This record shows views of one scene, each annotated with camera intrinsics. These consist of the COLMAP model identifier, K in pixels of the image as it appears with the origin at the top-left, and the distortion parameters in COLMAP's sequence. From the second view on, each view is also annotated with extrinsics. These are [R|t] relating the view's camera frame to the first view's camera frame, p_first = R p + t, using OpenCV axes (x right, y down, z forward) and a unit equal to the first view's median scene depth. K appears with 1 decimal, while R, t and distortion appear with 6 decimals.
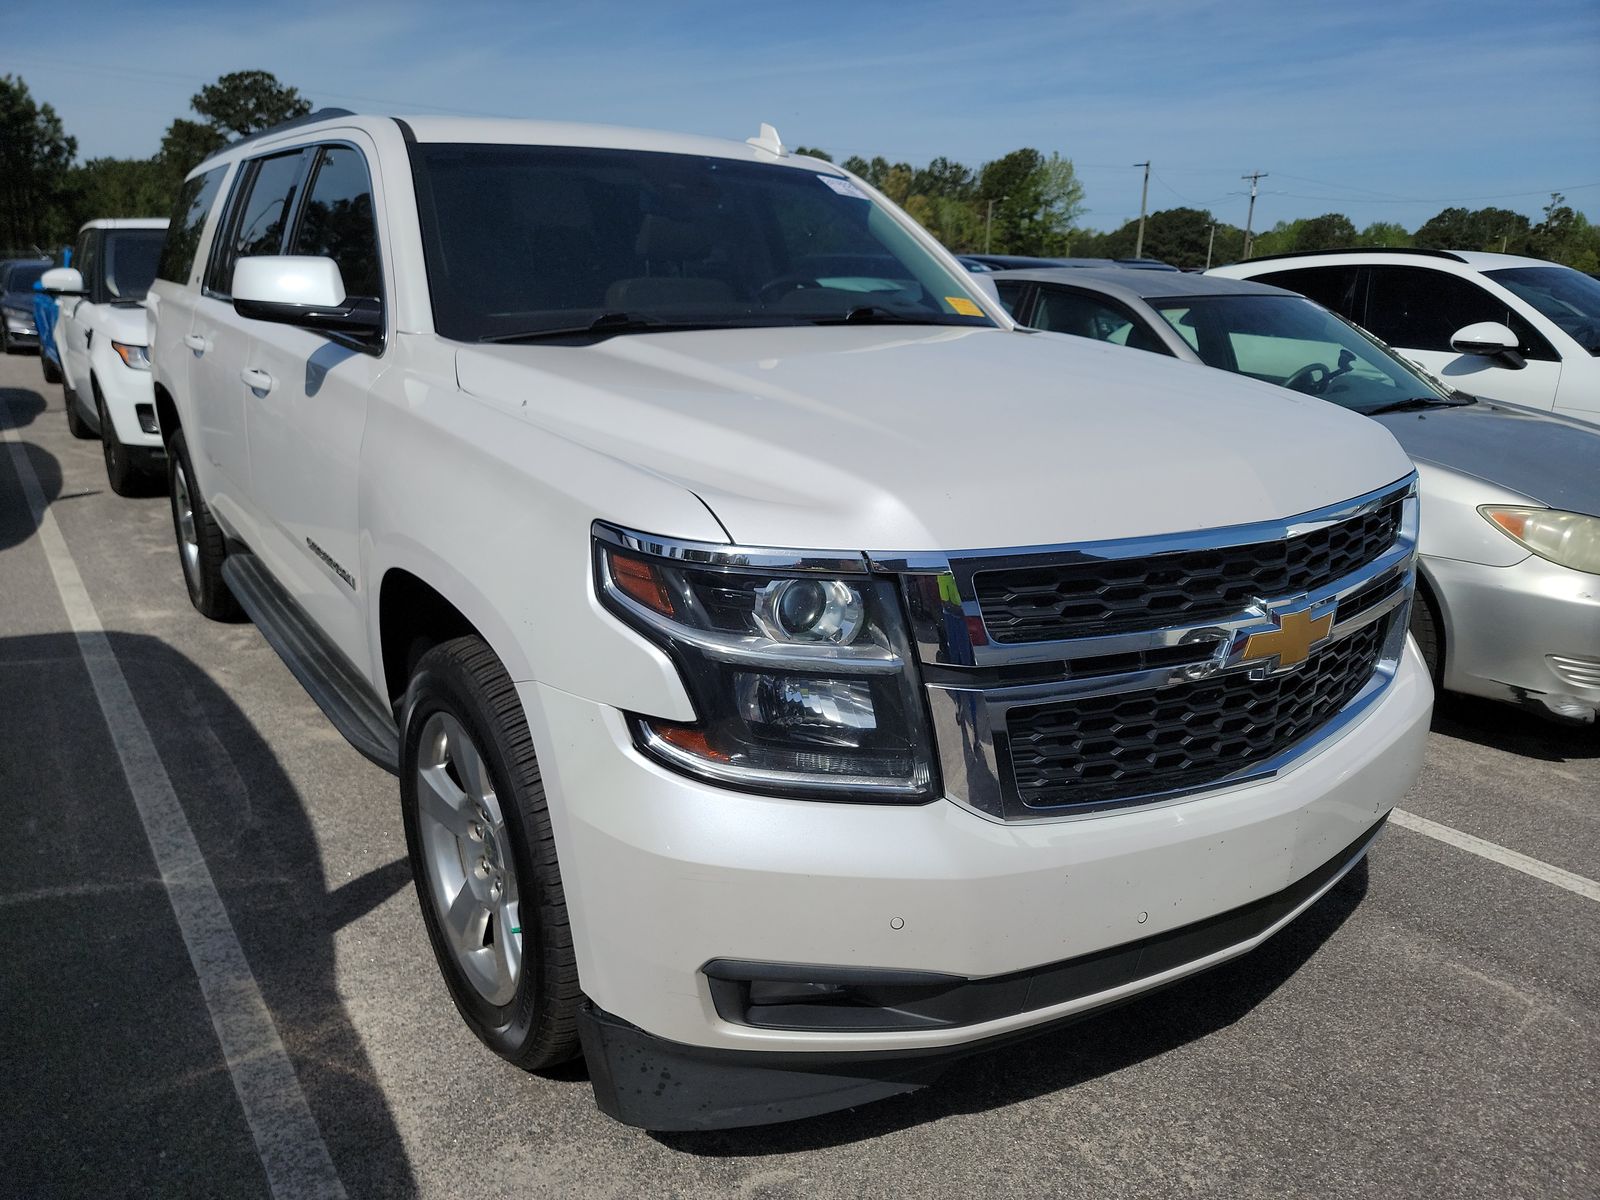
lens RADIAL K [[1130.9, 0, 798.8], [0, 1130.9, 588.8], [0, 0, 1]] dist [0.092440, -0.082923]
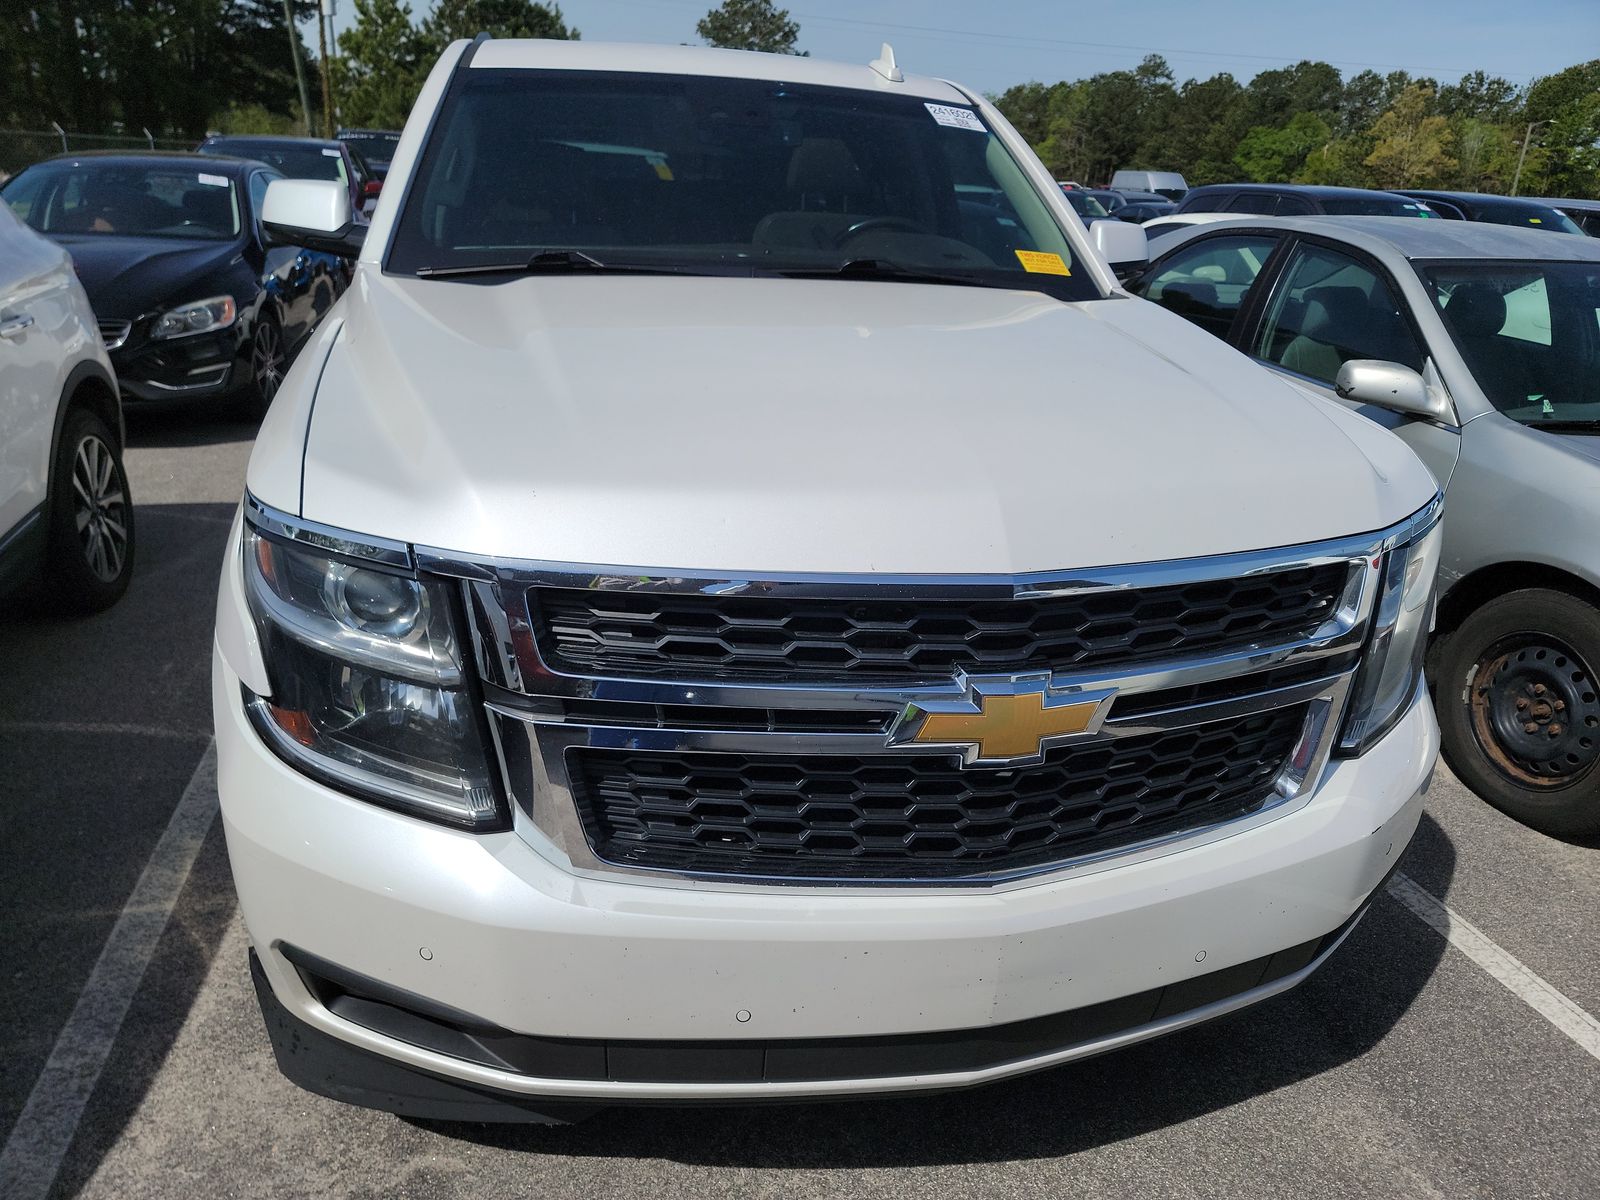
lens RADIAL K [[1133.0, 0, 800.0], [0, 1133.0, 600.0], [0, 0, 1]] dist [0.075520, -0.065467]
pose [[0.929197, 0.154149, -0.335904, 0.434076], [-0.130815, 0.987206, 0.091169, -0.075380], [0.345660, -0.040772, 0.937474, 0.175400]]
